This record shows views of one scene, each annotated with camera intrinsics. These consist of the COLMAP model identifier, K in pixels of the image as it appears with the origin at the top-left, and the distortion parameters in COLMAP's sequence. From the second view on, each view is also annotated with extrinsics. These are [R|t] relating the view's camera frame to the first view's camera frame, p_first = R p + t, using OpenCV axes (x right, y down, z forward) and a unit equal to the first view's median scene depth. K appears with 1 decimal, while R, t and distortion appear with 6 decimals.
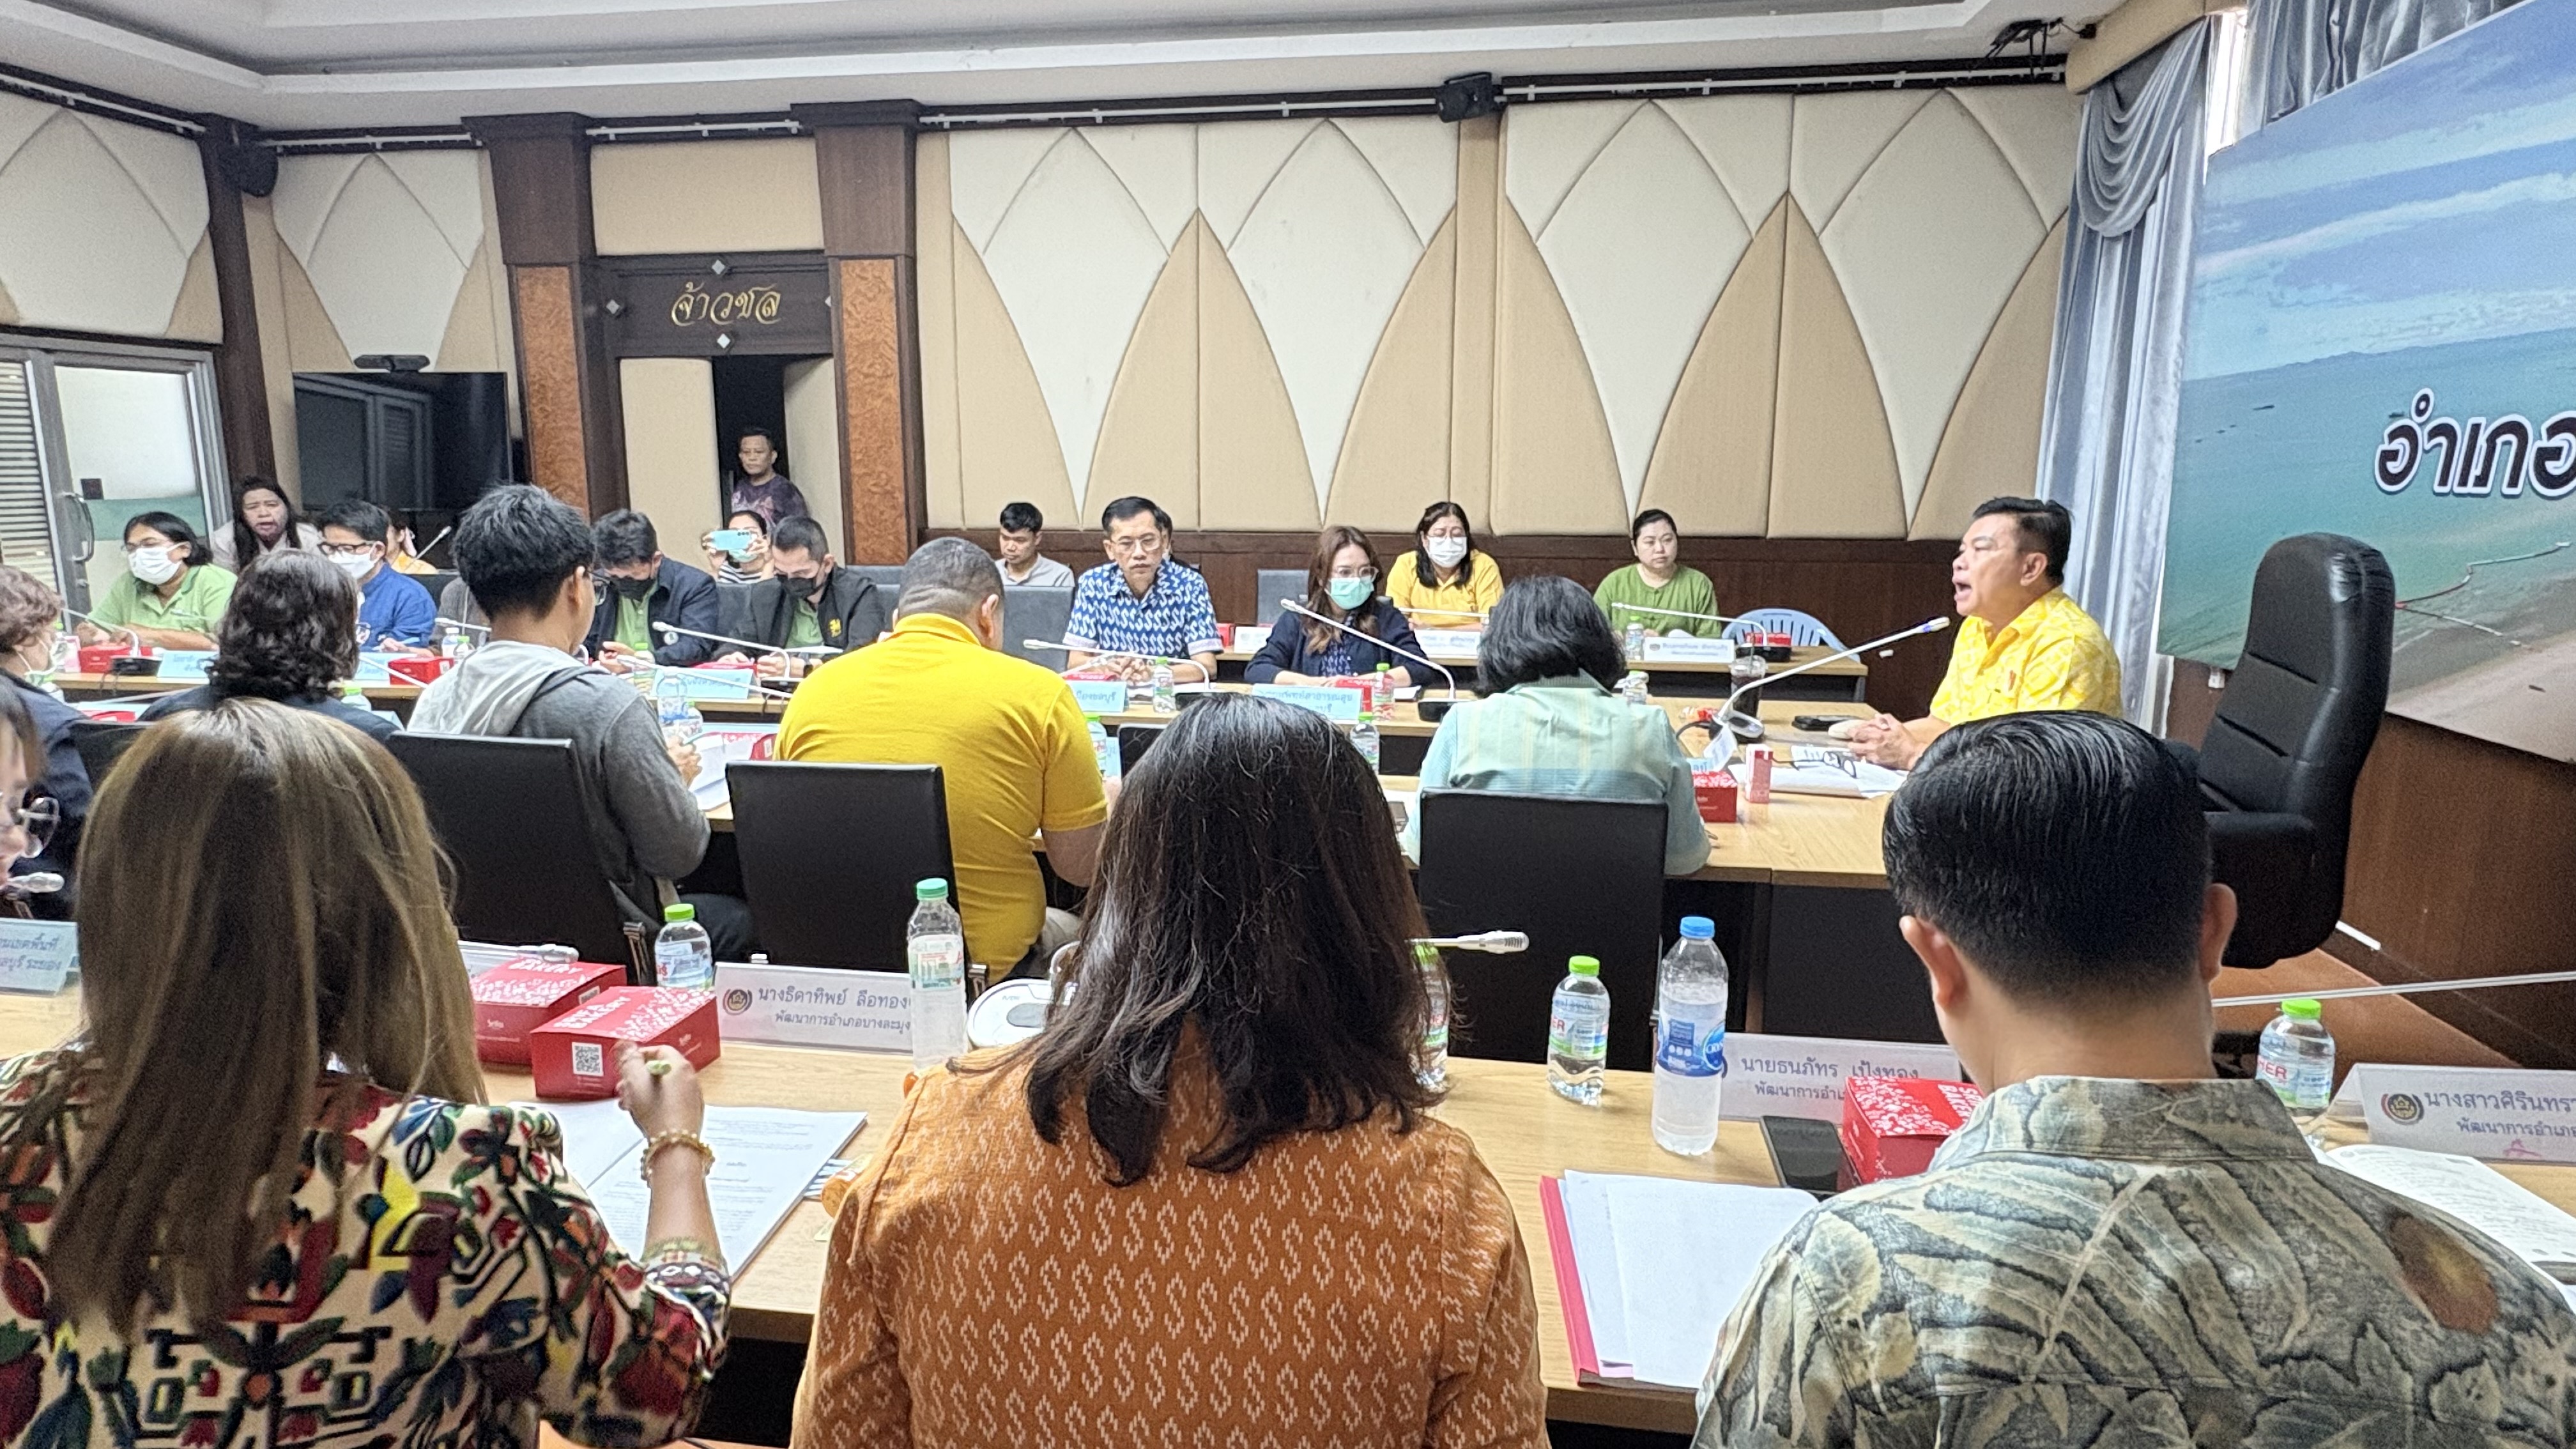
lens RADIAL K [[1393.3, 0, 1278.0], [0, 1393.3, 718.6], [0, 0, 1]] dist [0.005116, 0.000792]
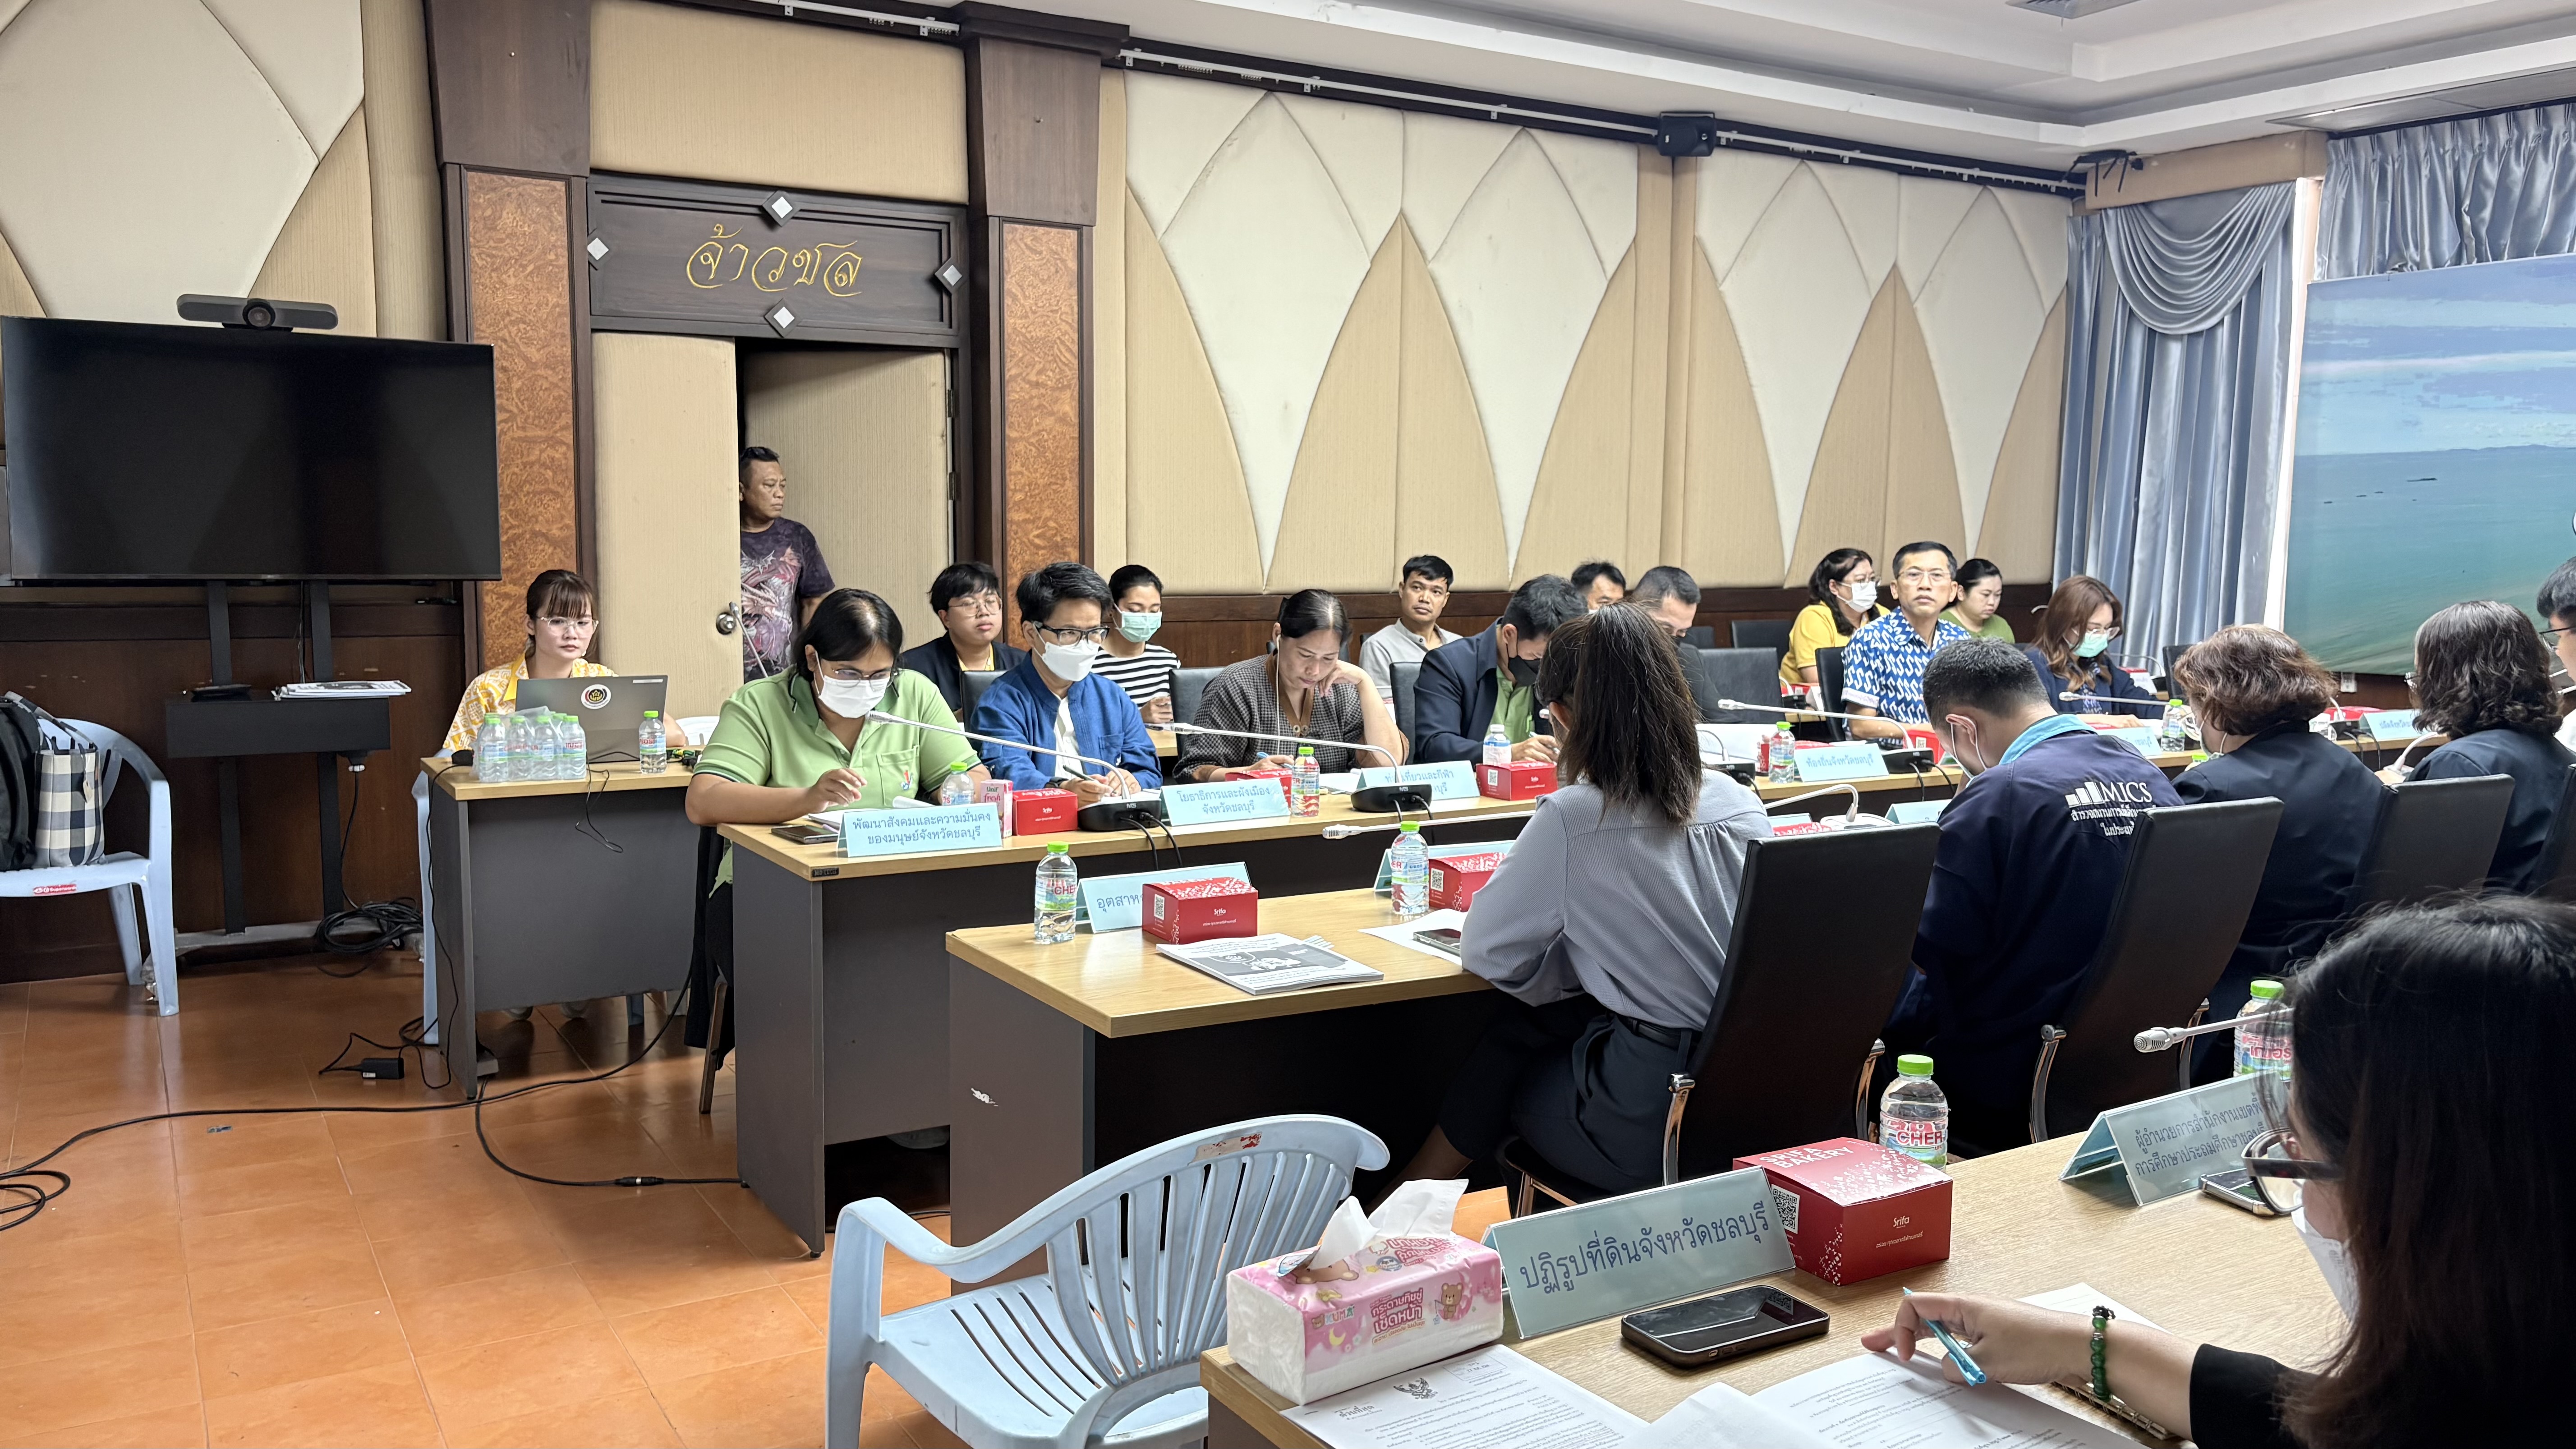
lens RADIAL K [[1941.3, 0, 1304.1], [0, 1941.3, 728.1], [0, 0, 1]] dist [0.066431, -0.070422]
pose [[0.763839, -0.062142, 0.642408, -0.908692], [0.103777, 0.994228, -0.027219, -0.029764], [-0.637009, 0.087458, 0.765879, 0.168138]]
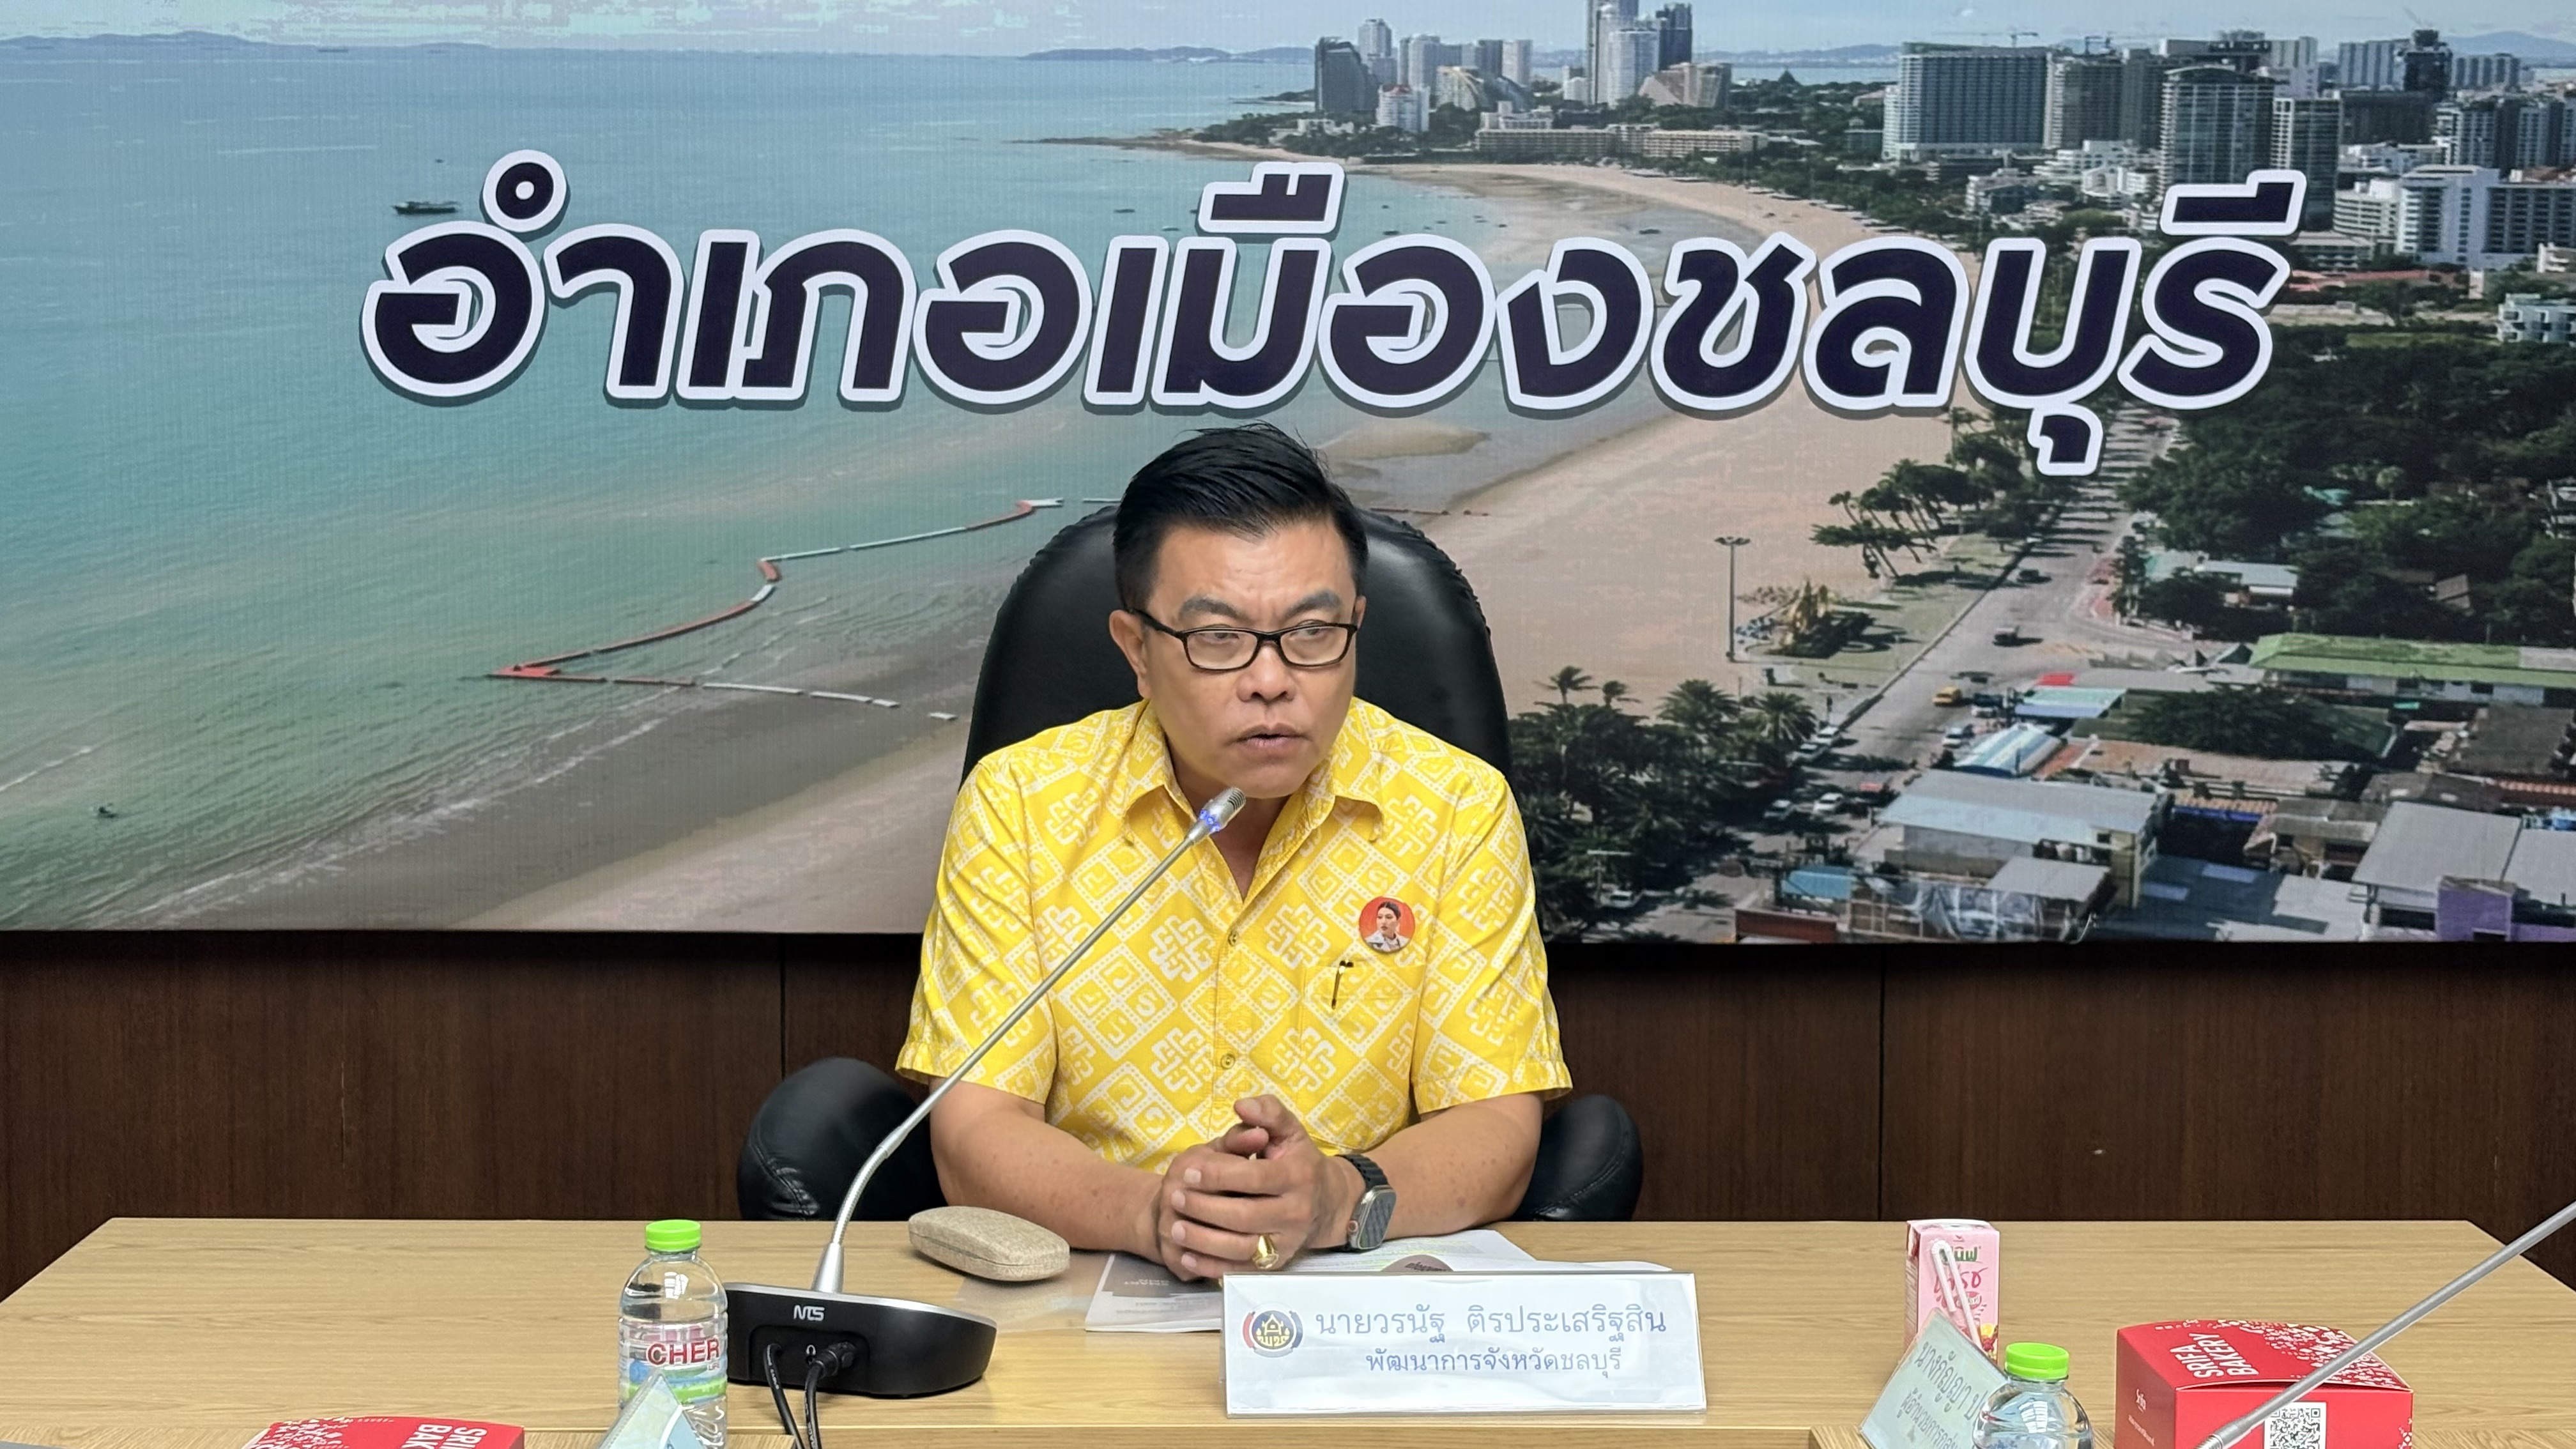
lens RADIAL K [[3877.9, 0, 1329.3], [0, 3877.9, 681.0], [0, 0, 1]] dist [0.130507, 0.000000]
pose [[-0.176600, -0.076011, 0.981343, -0.205327], [0.166682, 0.980304, 0.105927, -0.091040], [-0.970067, 0.182279, -0.160452, 0.542761]]
